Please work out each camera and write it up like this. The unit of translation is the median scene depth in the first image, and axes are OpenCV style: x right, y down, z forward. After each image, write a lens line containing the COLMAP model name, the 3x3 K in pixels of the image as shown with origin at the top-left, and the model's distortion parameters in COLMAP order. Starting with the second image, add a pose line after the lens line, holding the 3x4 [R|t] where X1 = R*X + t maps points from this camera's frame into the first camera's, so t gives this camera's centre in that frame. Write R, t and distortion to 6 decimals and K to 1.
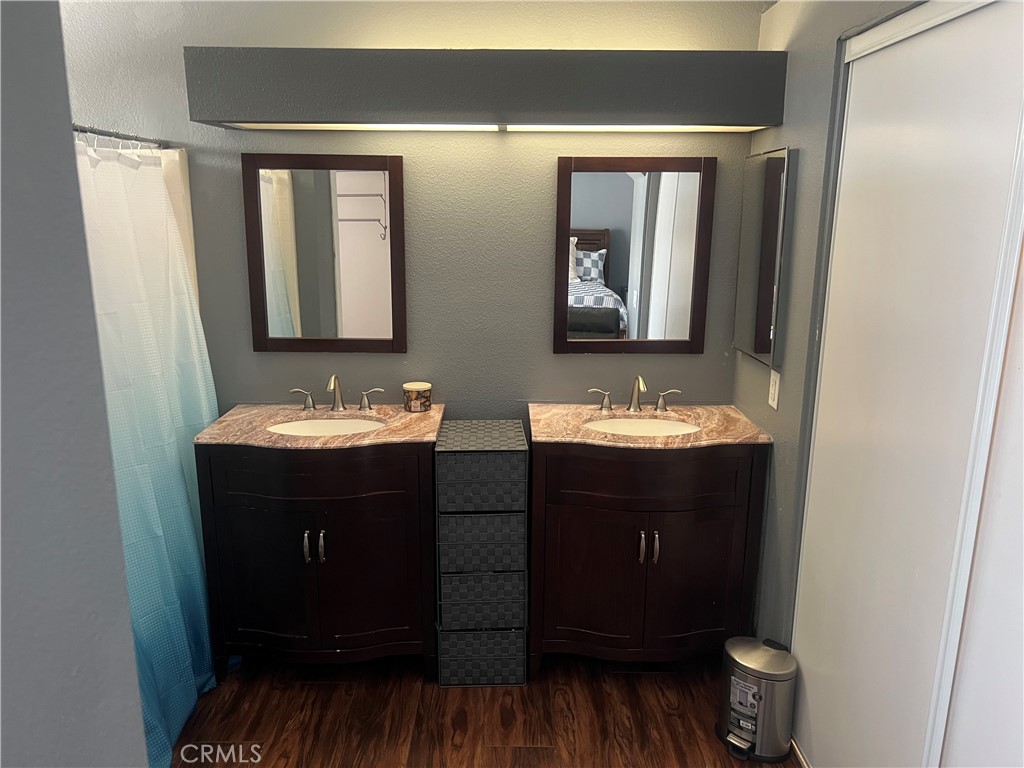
lens RADIAL K [[773.0, 0, 512.4], [0, 773.0, 389.4], [0, 0, 1]] dist [0.119665, -0.168135]
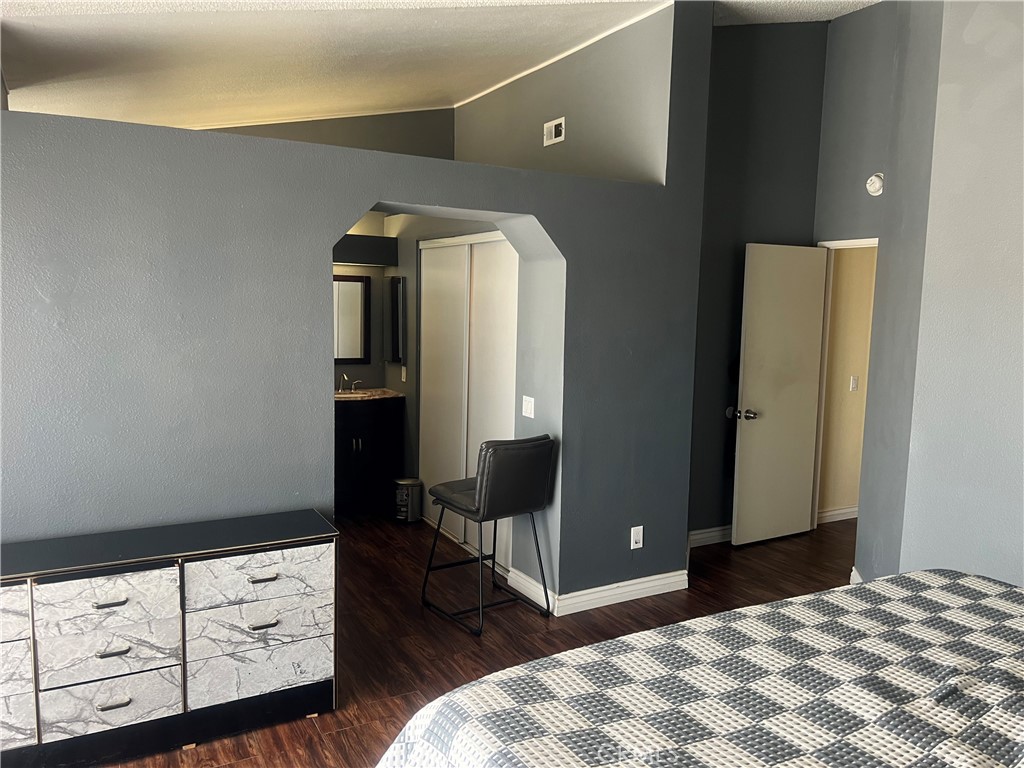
lens RADIAL K [[773.0, 0, 512.4], [0, 773.0, 389.4], [0, 0, 1]] dist [0.119665, -0.168135]
pose [[0.876503, -0.041574, 0.479598, -0.534169], [0.092484, 0.992248, -0.083009, 0.287798], [-0.472429, 0.117113, 0.873553, -1.271176]]
